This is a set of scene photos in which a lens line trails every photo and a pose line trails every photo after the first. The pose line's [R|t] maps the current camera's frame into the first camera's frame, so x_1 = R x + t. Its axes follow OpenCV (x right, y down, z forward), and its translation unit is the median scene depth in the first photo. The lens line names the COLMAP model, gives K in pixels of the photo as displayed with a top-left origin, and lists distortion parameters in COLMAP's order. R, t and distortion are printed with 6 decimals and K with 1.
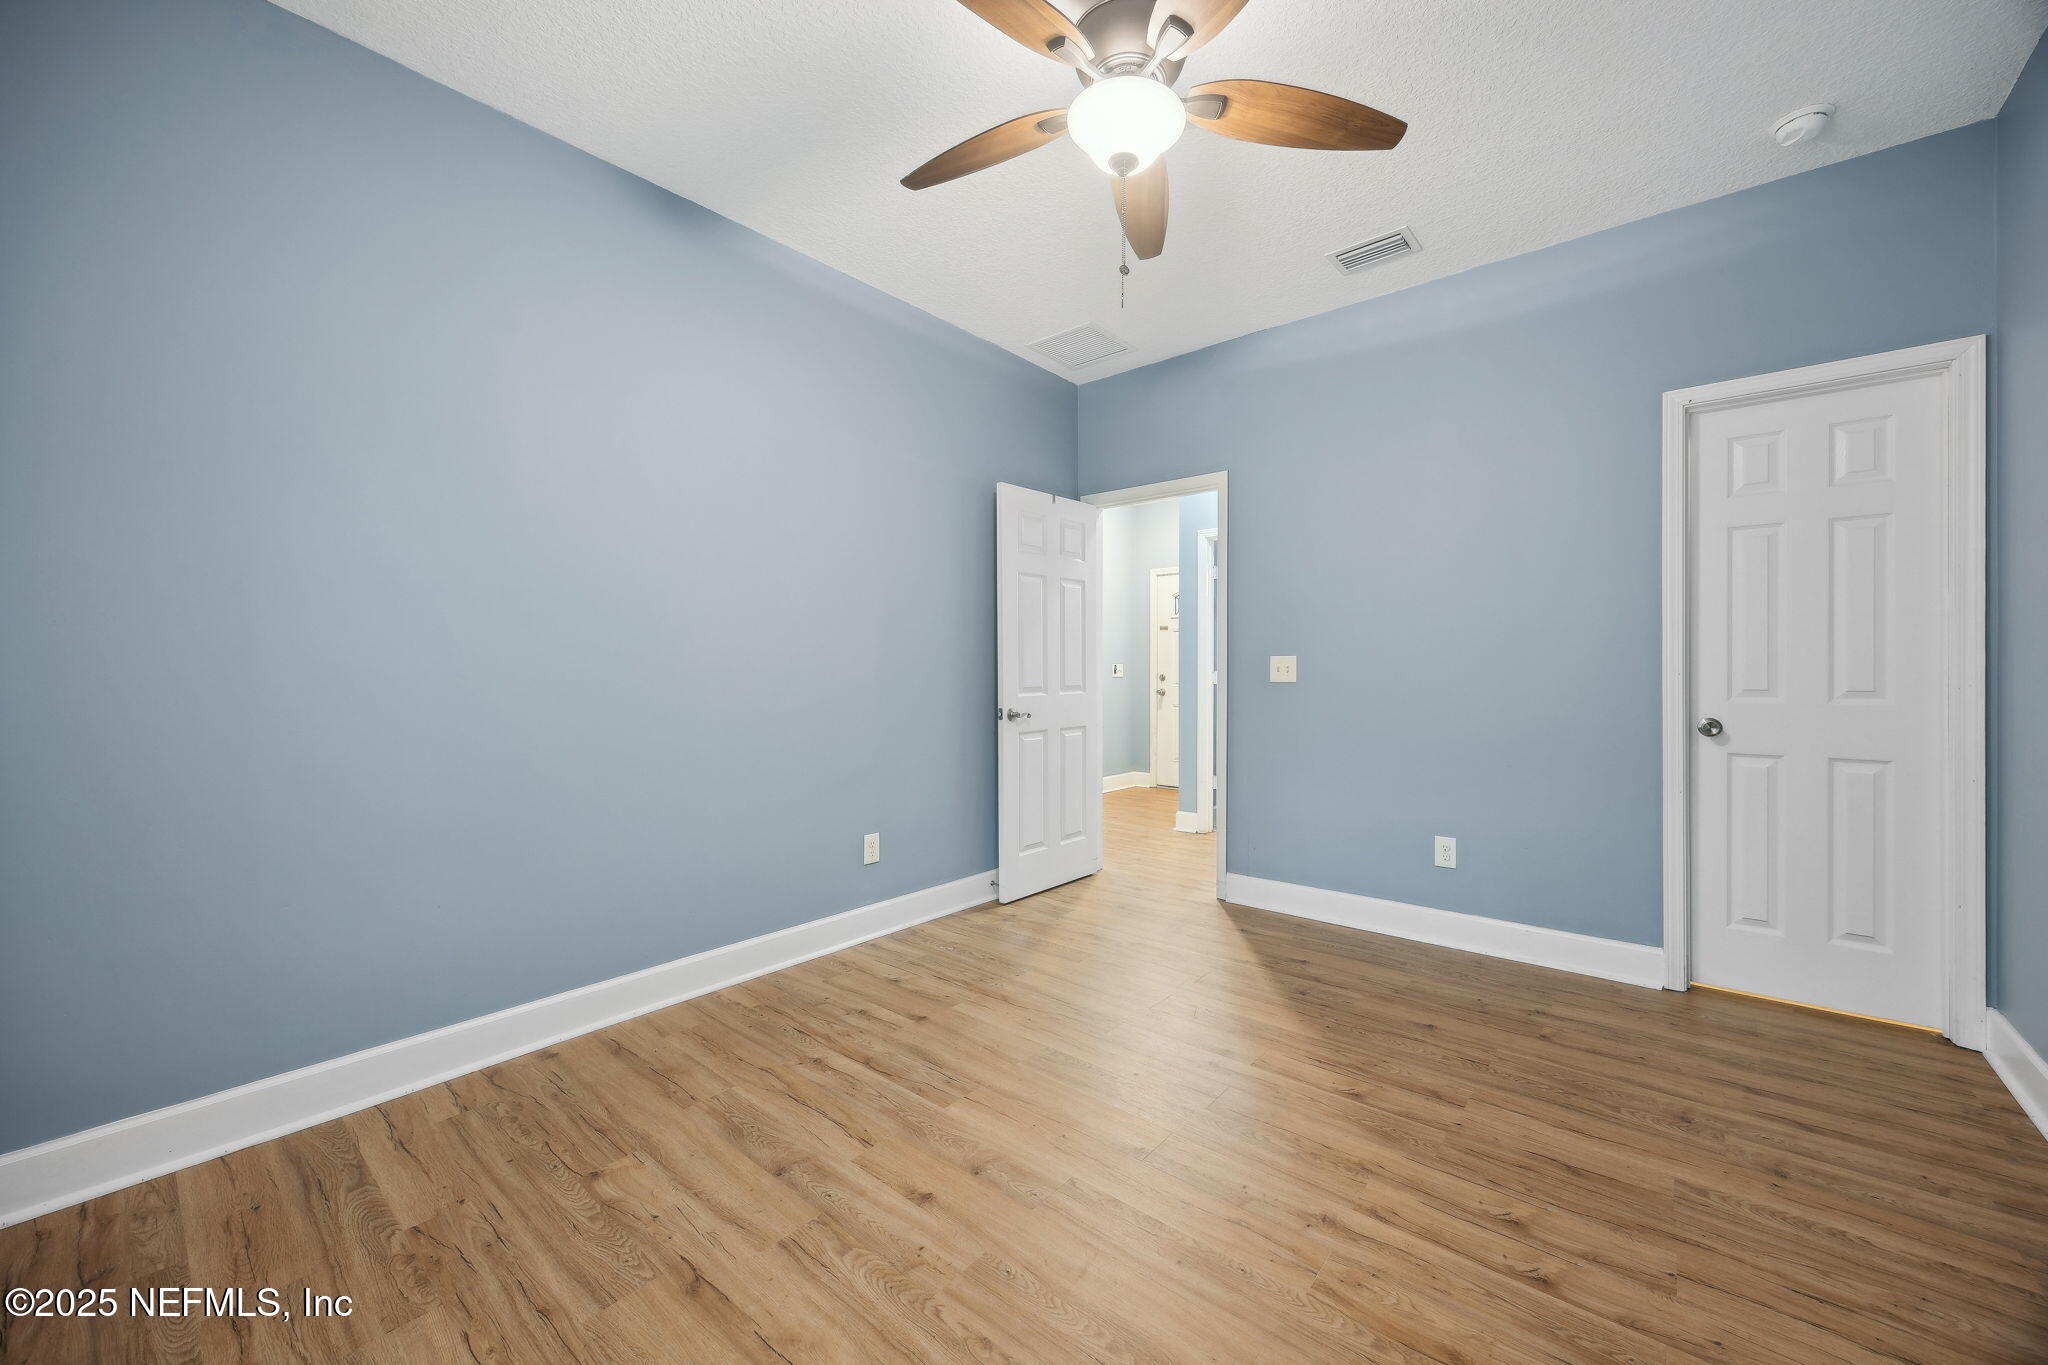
lens RADIAL K [[783.9, 0, 1025.7], [0, 783.9, 674.0], [0, 0, 1]] dist [-0.001175, 0.000003]
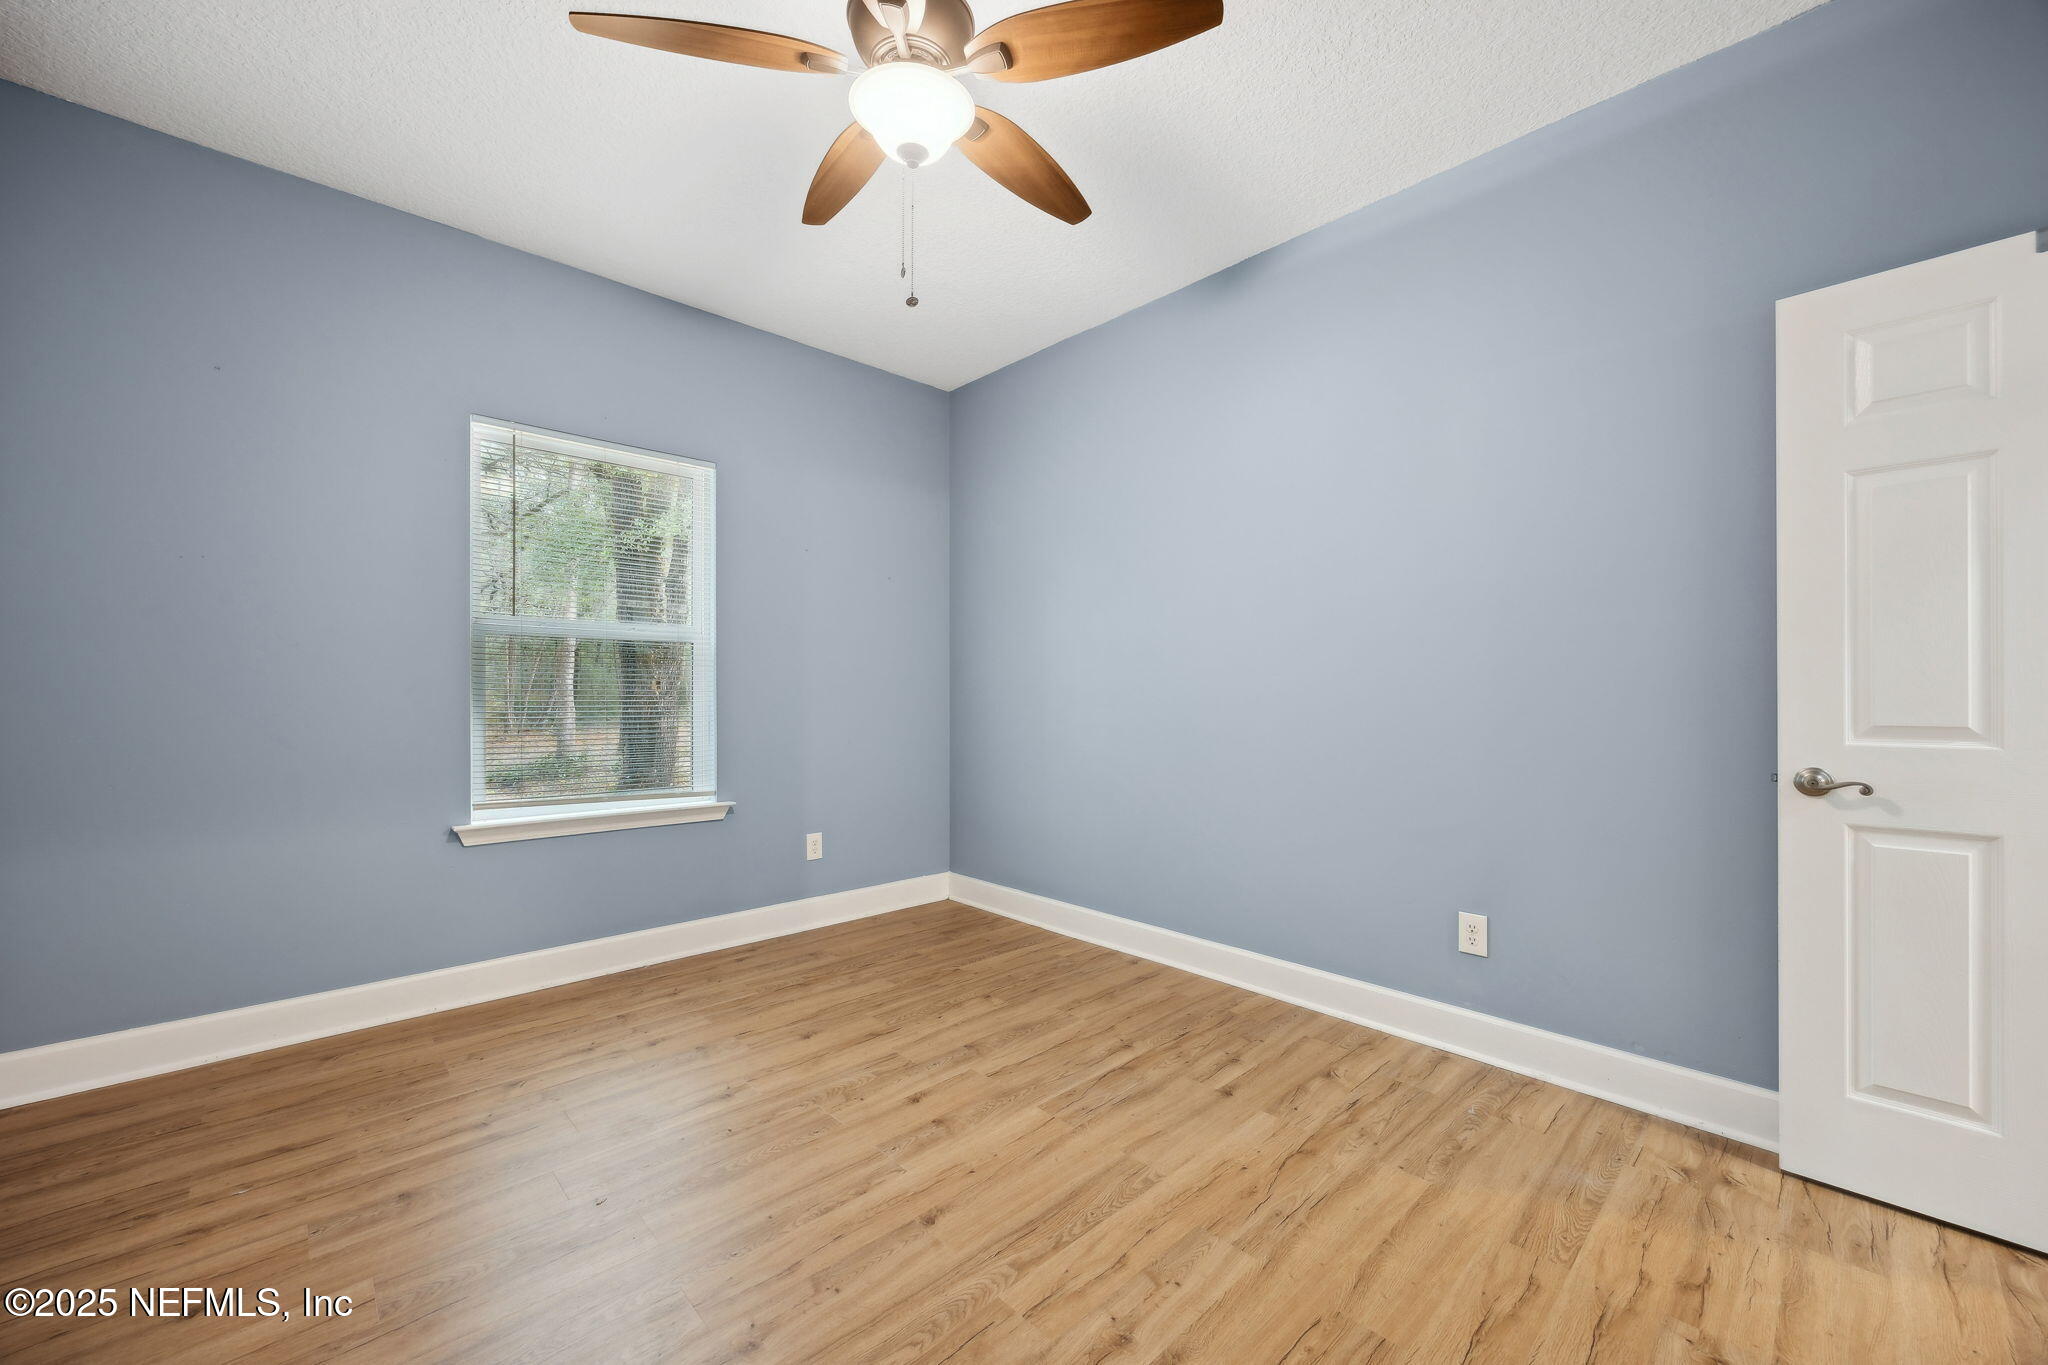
lens RADIAL K [[780.9, 0, 1036.7], [0, 780.9, 677.7], [0, 0, 1]] dist [0.000732, -0.000035]
pose [[-0.109137, -0.017976, -0.993864, 0.804860], [0.001935, 0.999831, -0.018297, -0.006183], [0.994025, -0.003920, -0.109084, 0.940999]]
